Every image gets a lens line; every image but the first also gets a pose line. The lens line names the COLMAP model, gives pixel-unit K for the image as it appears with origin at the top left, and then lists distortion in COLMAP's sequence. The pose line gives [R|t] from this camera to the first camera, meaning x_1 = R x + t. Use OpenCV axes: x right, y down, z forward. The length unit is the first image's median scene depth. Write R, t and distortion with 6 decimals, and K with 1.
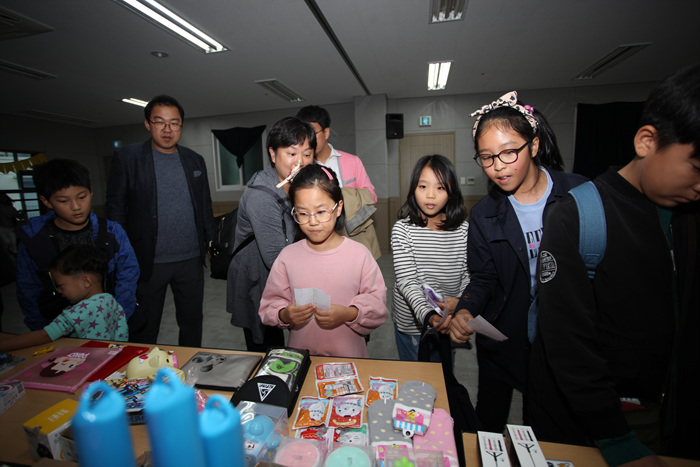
lens RADIAL K [[349.9, 0, 348.6], [0, 349.9, 231.7], [0, 0, 1]] dist [-0.062294, 0.024824]
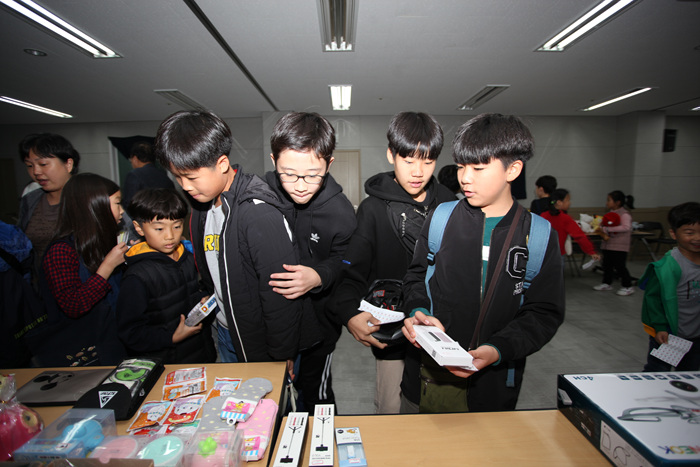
lens RADIAL K [[349.9, 0, 350.6], [0, 349.9, 229.3], [0, 0, 1]] dist [-0.062294, 0.024824]
pose [[0.974826, -0.003196, 0.222945, 0.217178], [0.013243, 0.998962, -0.043586, 0.003712], [-0.222574, 0.045442, 0.973856, -0.156844]]
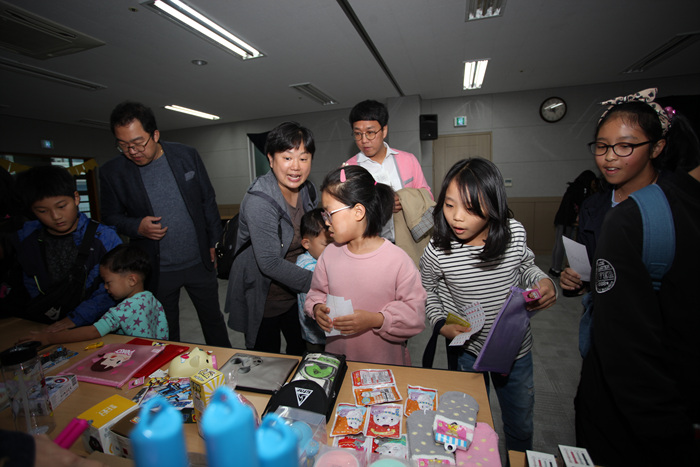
lens RADIAL K [[349.9, 0, 347.3], [0, 349.9, 231.7], [0, 0, 1]] dist [-0.062294, 0.024824]
pose [[0.995679, 0.006402, -0.092639, -0.020061], [-0.006923, 0.999962, -0.005308, -0.005820], [0.092602, 0.005927, 0.995686, 0.014627]]
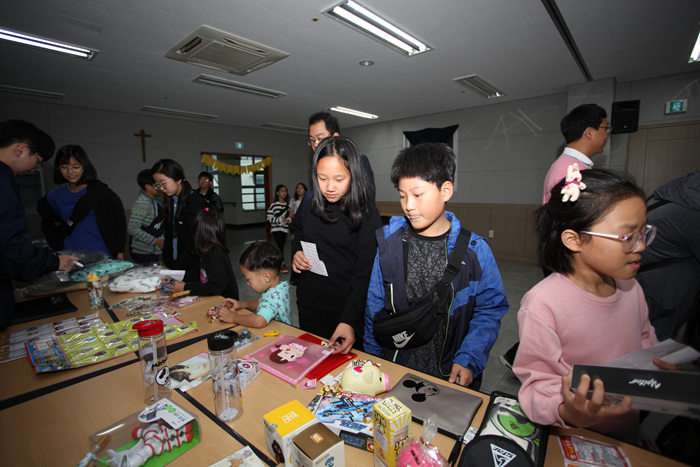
lens RADIAL K [[349.9, 0, 342.4], [0, 349.9, 230.0], [0, 0, 1]] dist [-0.062294, 0.024824]
pose [[0.869413, 0.077483, -0.487972, -0.182204], [-0.080254, 0.996658, 0.015269, -0.034375], [0.487524, 0.025886, 0.872725, 0.108485]]
